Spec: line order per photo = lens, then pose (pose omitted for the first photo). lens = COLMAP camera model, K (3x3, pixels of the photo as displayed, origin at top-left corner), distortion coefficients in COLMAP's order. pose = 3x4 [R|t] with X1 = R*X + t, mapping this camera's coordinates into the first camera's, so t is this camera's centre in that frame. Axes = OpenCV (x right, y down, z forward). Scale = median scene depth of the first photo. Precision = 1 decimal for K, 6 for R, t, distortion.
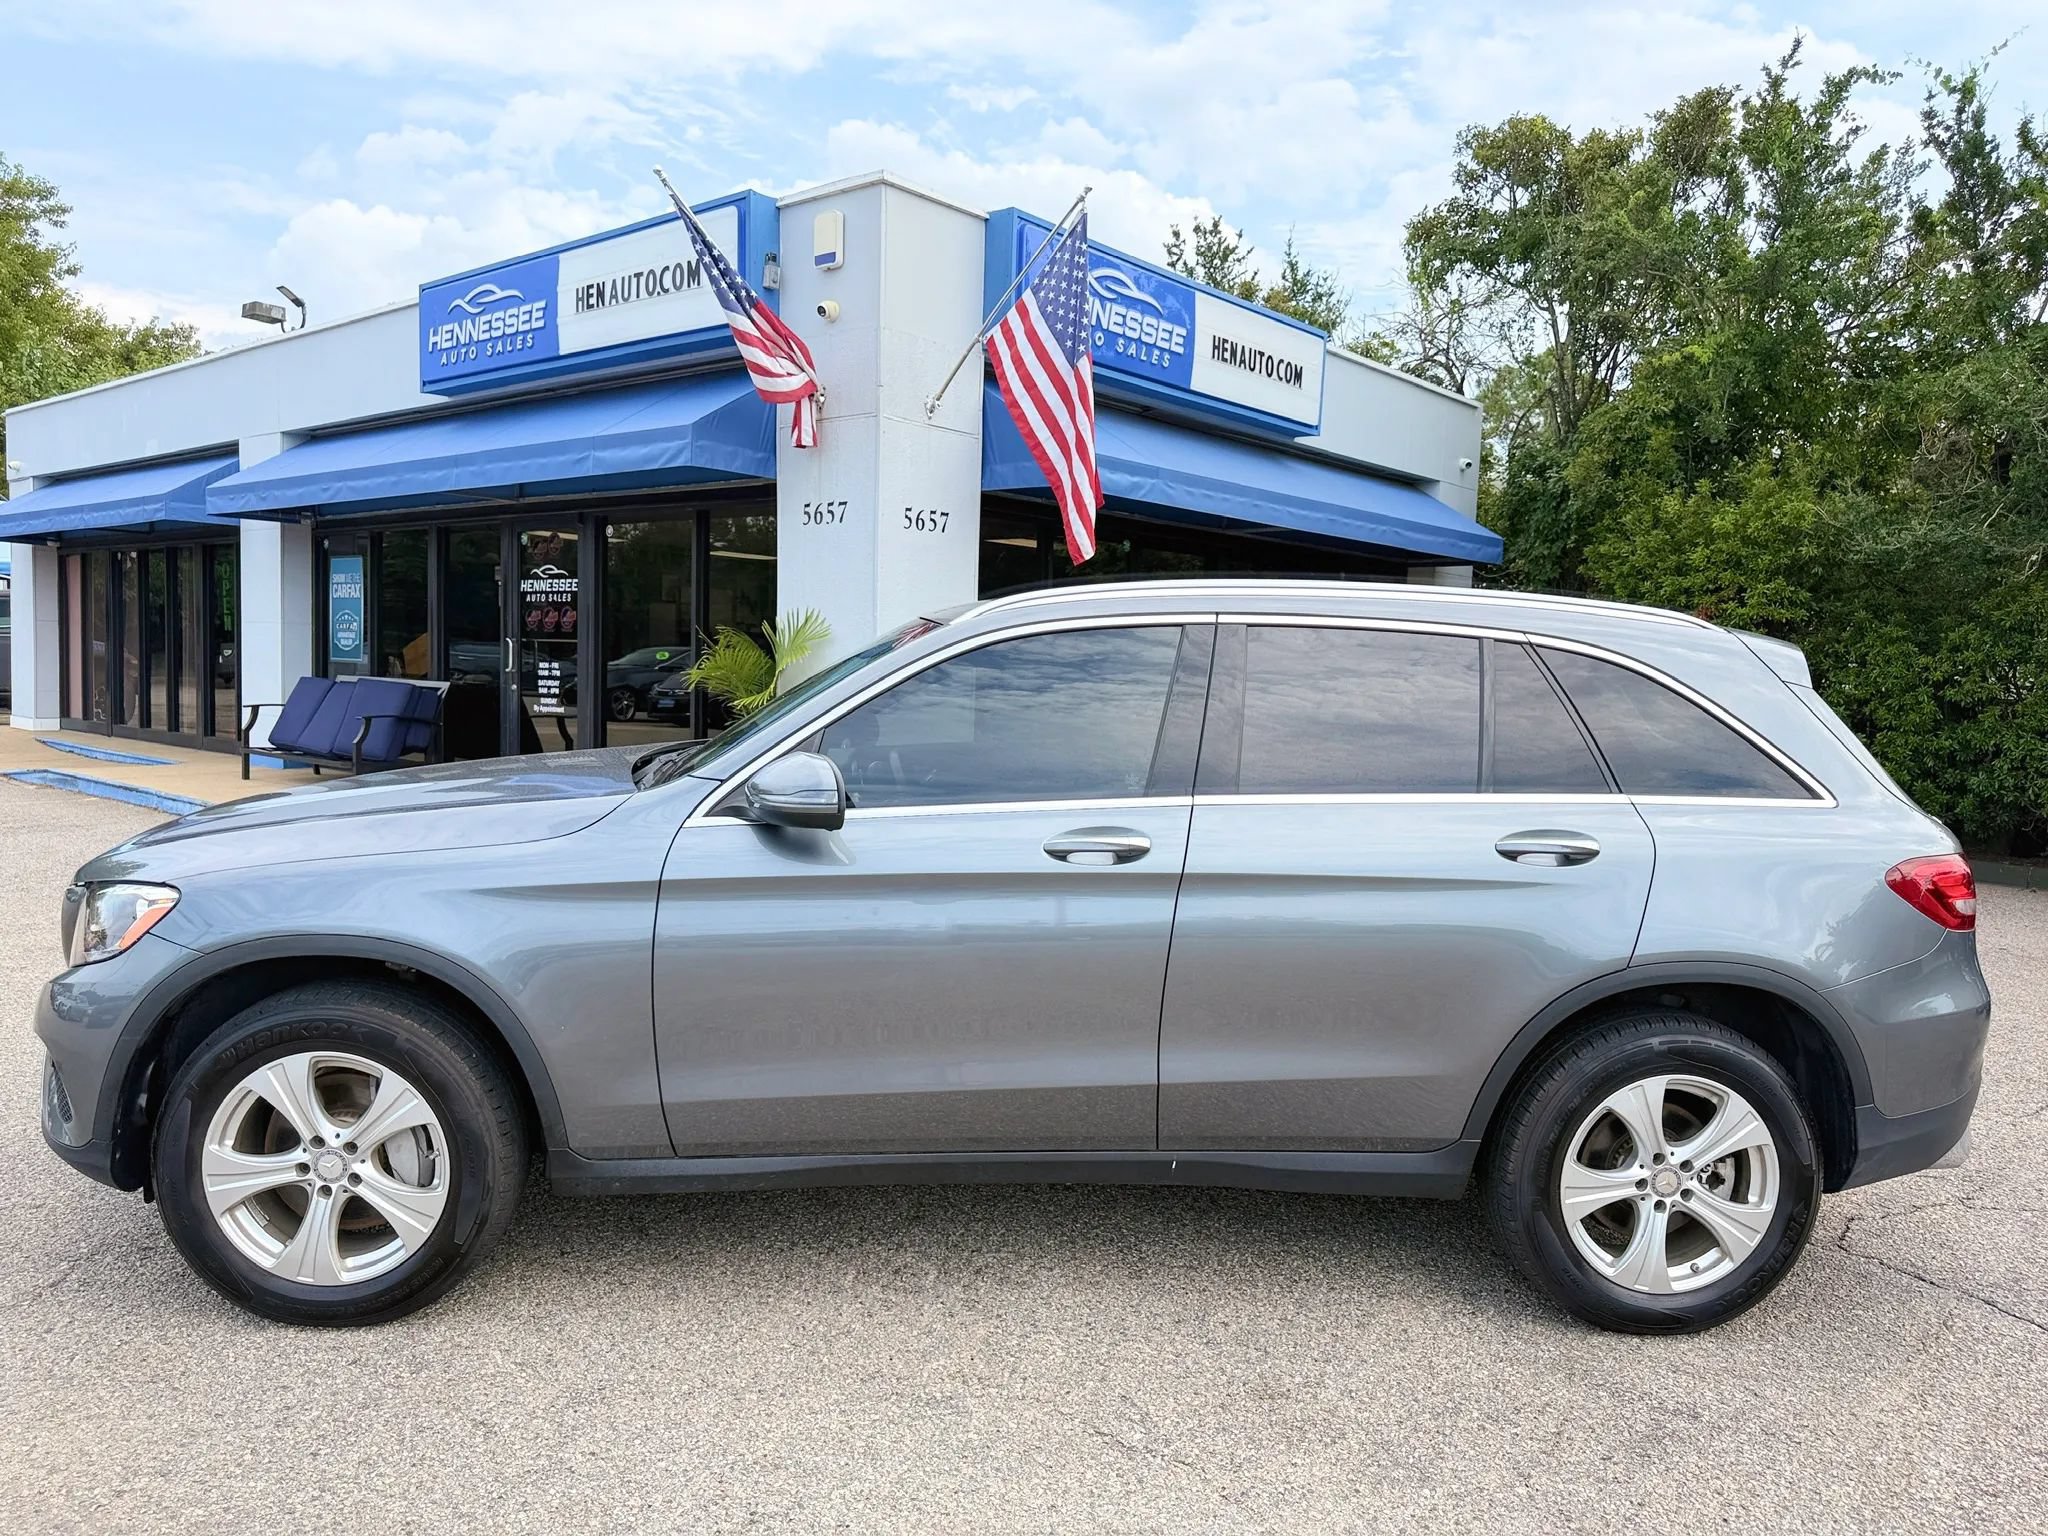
lens RADIAL K [[1483.6, 0, 1011.5], [0, 1483.6, 777.8], [0, 0, 1]] dist [0.000120, -0.012713]
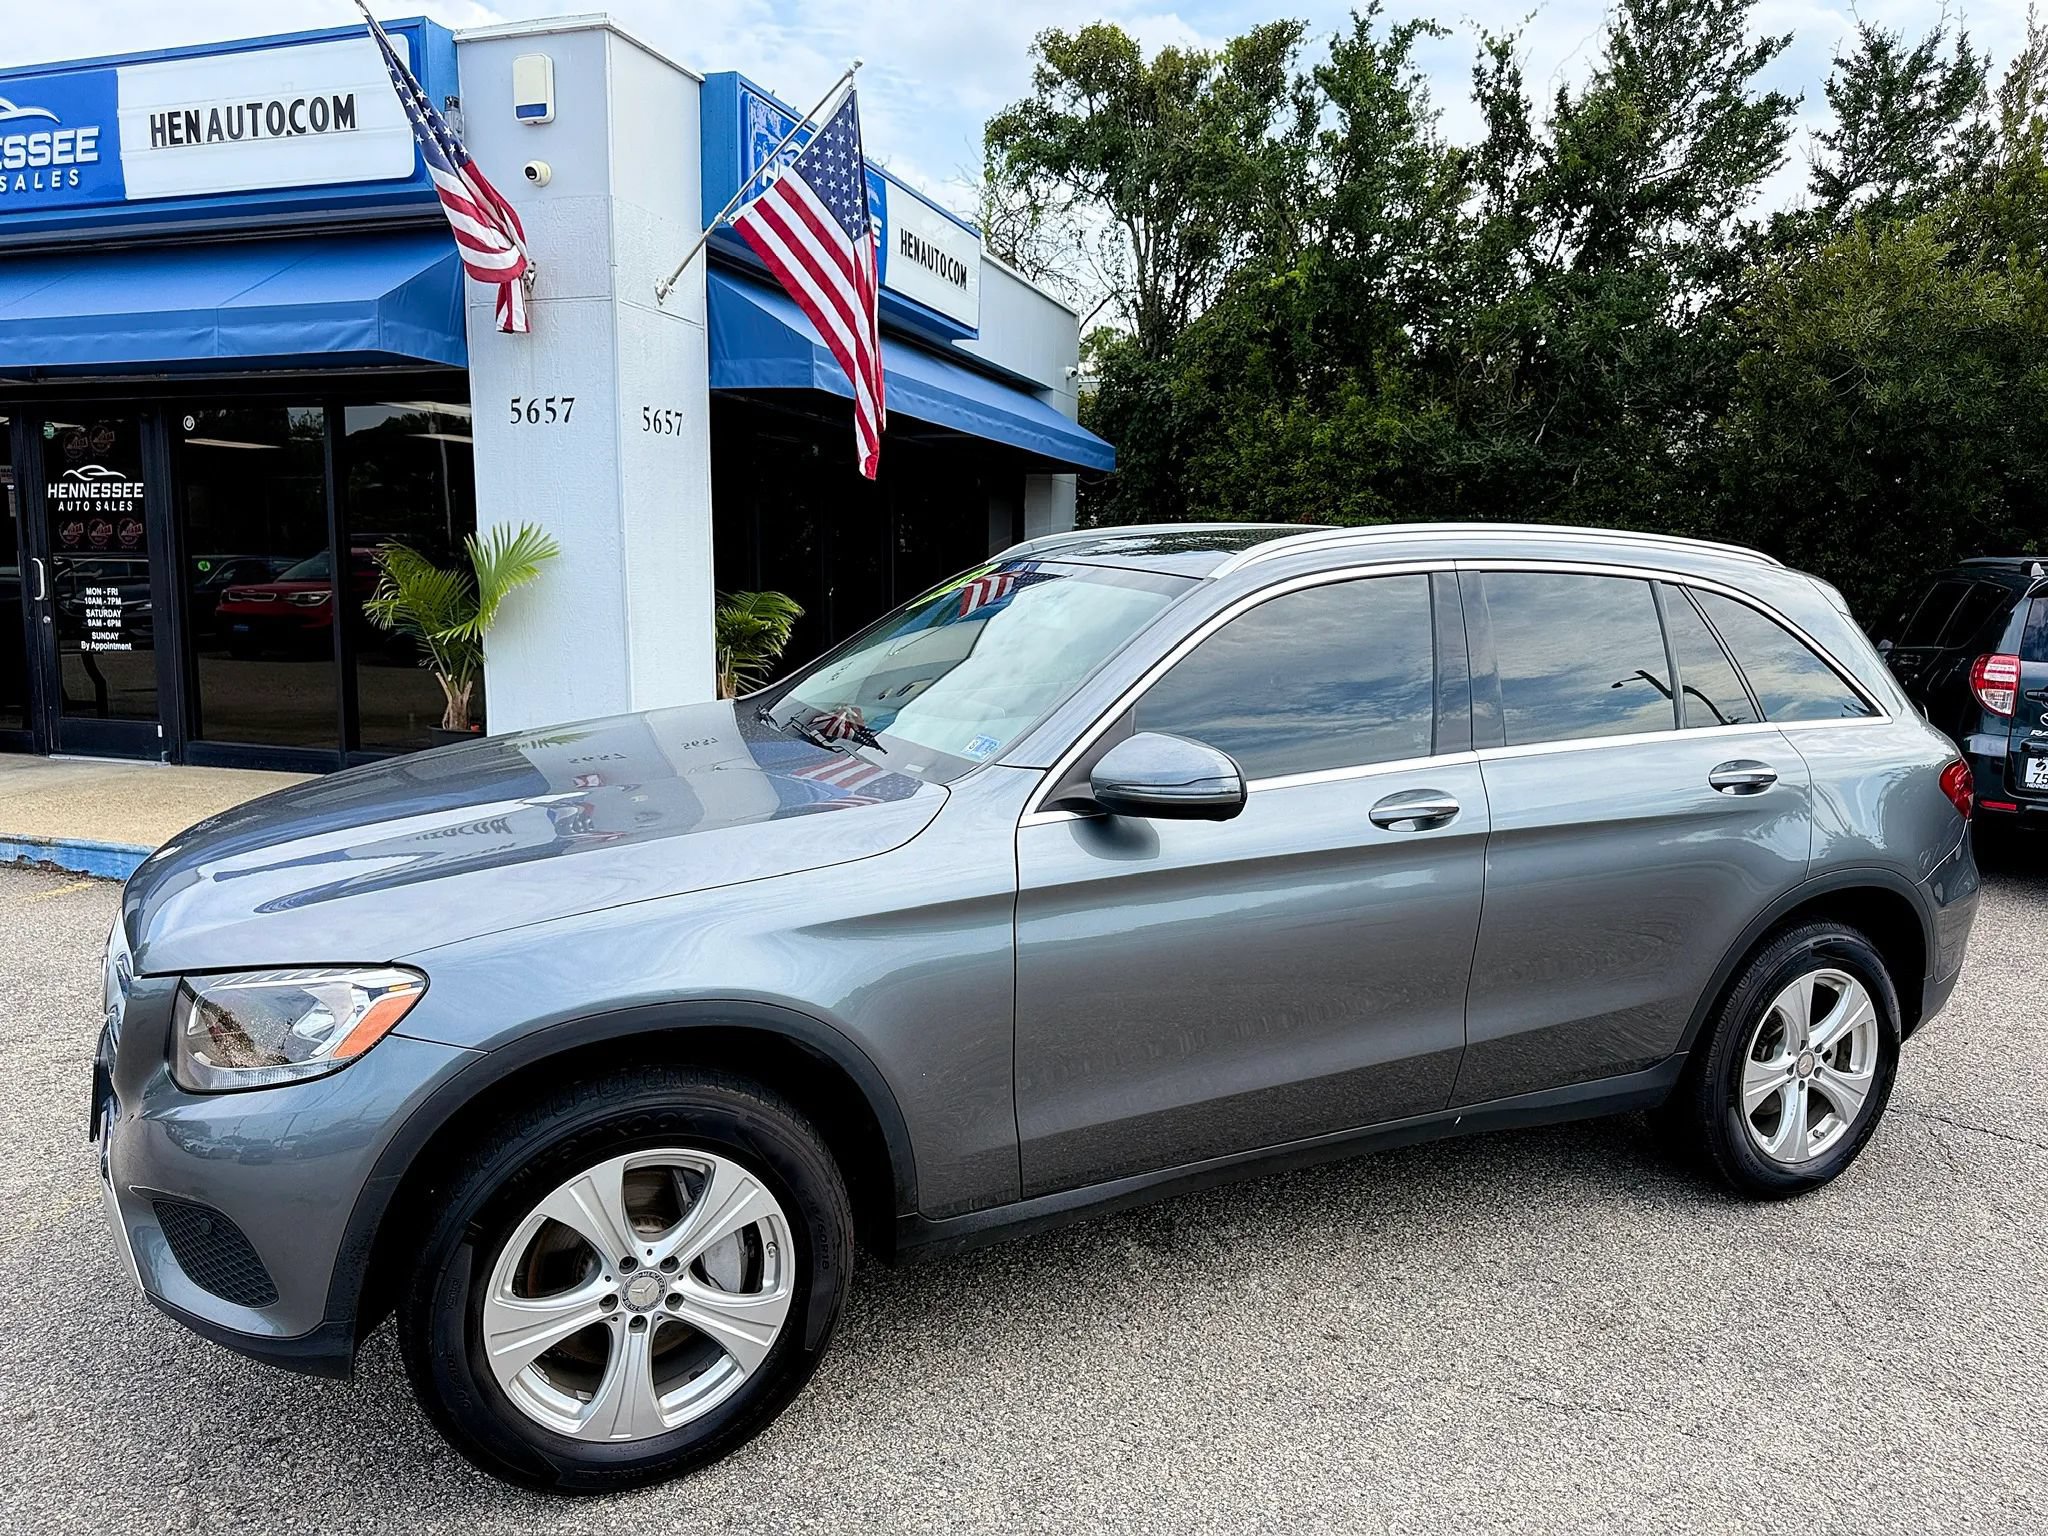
lens RADIAL K [[1483.6, 0, 1011.5], [0, 1483.6, 777.8], [0, 0, 1]] dist [0.000120, -0.012713]
pose [[0.922882, -0.069162, 0.378820, -0.207758], [0.041702, 0.995904, 0.080230, -0.023476], [-0.382817, -0.058245, 0.921986, 0.081047]]
